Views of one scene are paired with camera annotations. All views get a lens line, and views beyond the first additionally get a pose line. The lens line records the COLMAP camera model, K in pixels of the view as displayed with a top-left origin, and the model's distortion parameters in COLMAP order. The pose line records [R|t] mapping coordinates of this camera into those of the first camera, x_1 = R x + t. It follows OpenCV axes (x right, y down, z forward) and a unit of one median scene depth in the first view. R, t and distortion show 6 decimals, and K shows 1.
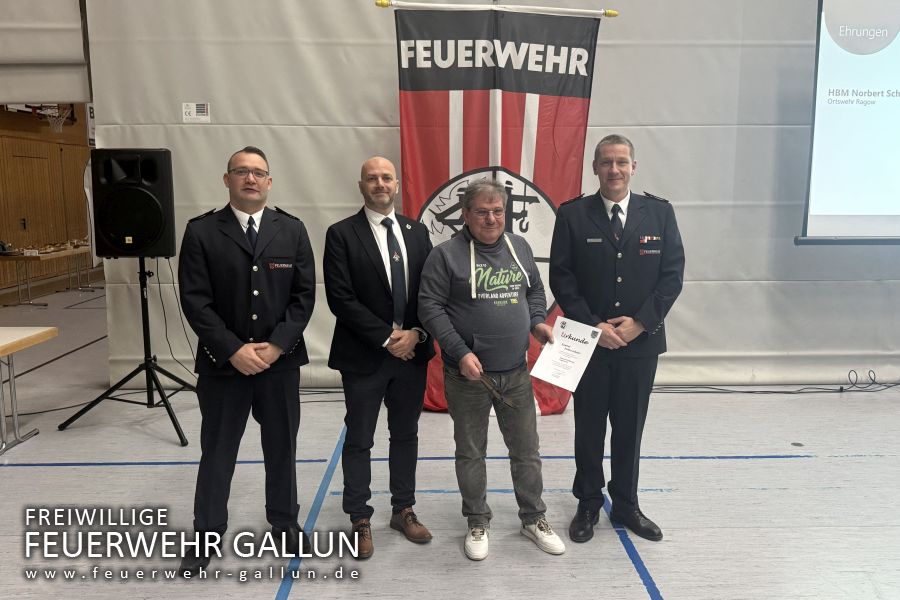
lens RADIAL K [[748.9, 0, 453.1], [0, 748.9, 305.4], [0, 0, 1]] dist [0.156068, -0.307079]
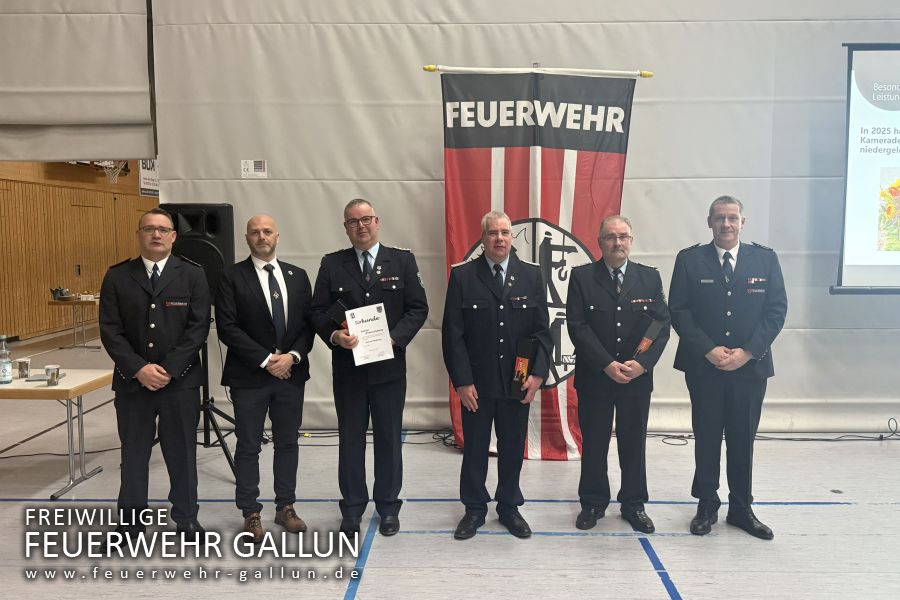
lens RADIAL K [[748.9, 0, 453.1], [0, 748.9, 305.4], [0, 0, 1]] dist [0.156068, -0.307079]
pose [[0.999017, 0.002883, -0.044233, -0.011475], [-0.005404, 0.998360, -0.056995, -0.003241], [0.043996, 0.057178, 0.997394, -0.041610]]
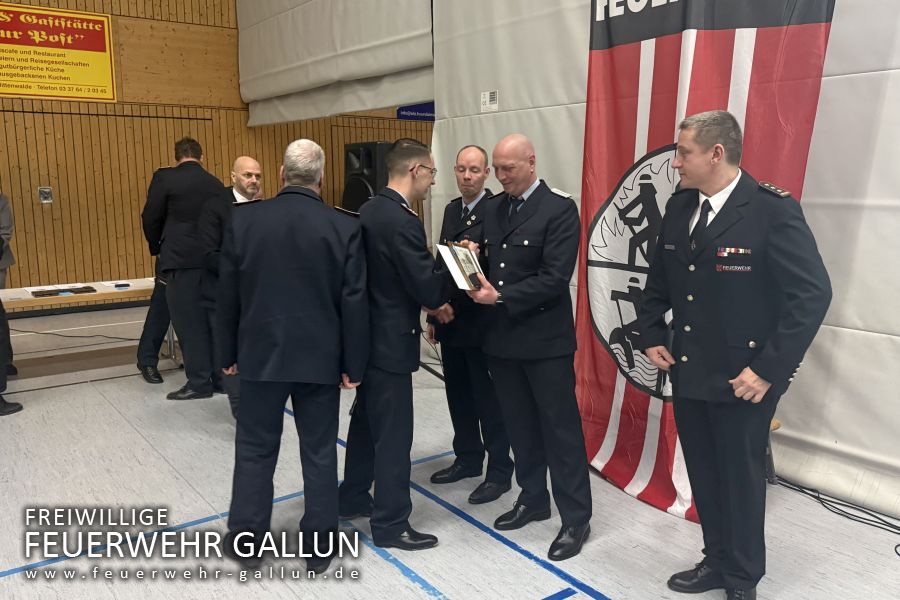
lens RADIAL K [[752.4, 0, 448.1], [0, 752.4, 304.5], [0, 0, 1]] dist [0.162830, -0.309206]
pose [[0.566494, 0.136756, -0.812639, 0.525756], [-0.124249, 0.989035, 0.079826, -0.068913], [0.814645, 0.055748, 0.577274, 0.435740]]
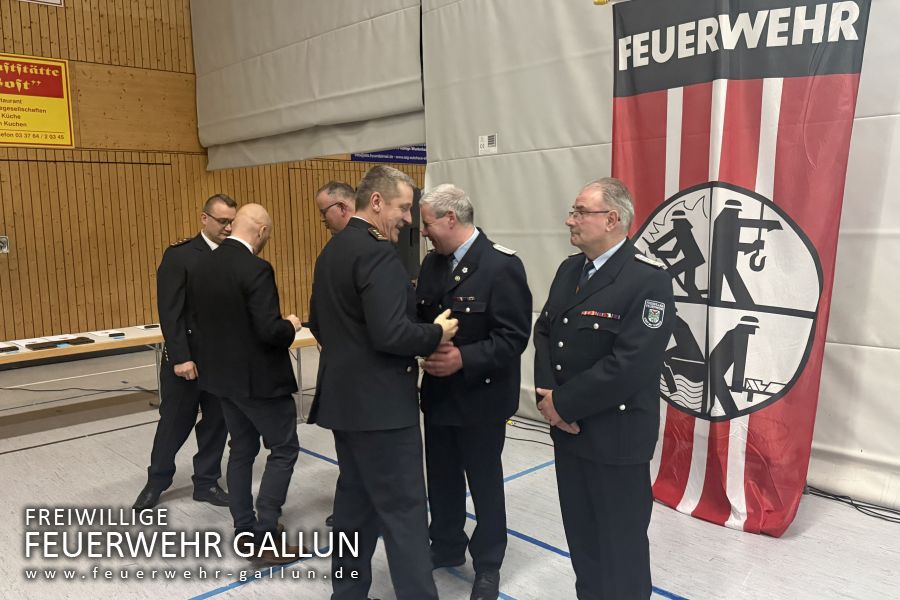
lens RADIAL K [[755.2, 0, 442.9], [0, 755.2, 304.3], [0, 0, 1]] dist [0.137736, -0.266511]
pose [[0.660381, 0.074299, -0.747246, 0.456464], [-0.092929, 0.995530, 0.016860, -0.051643], [0.745158, 0.058307, 0.664334, 0.304396]]
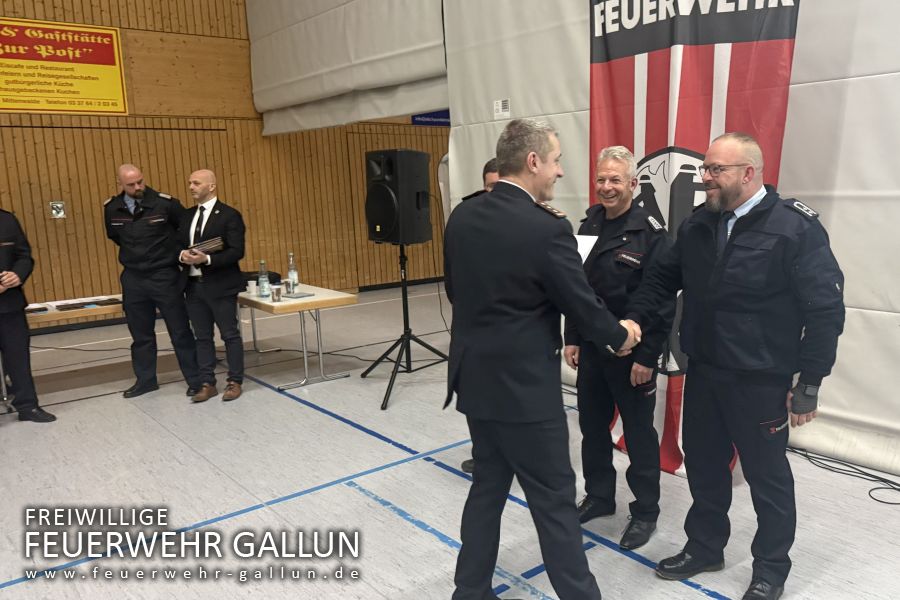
lens RADIAL K [[753.9, 0, 537.0], [0, 753.9, 305.3], [0, 0, 1]] dist [0.101361, -0.165450]
pose [[0.642063, 0.110174, -0.758694, 0.577337], [-0.089812, 0.993615, 0.068282, -0.063842], [0.761373, 0.024299, 0.647858, 0.396792]]
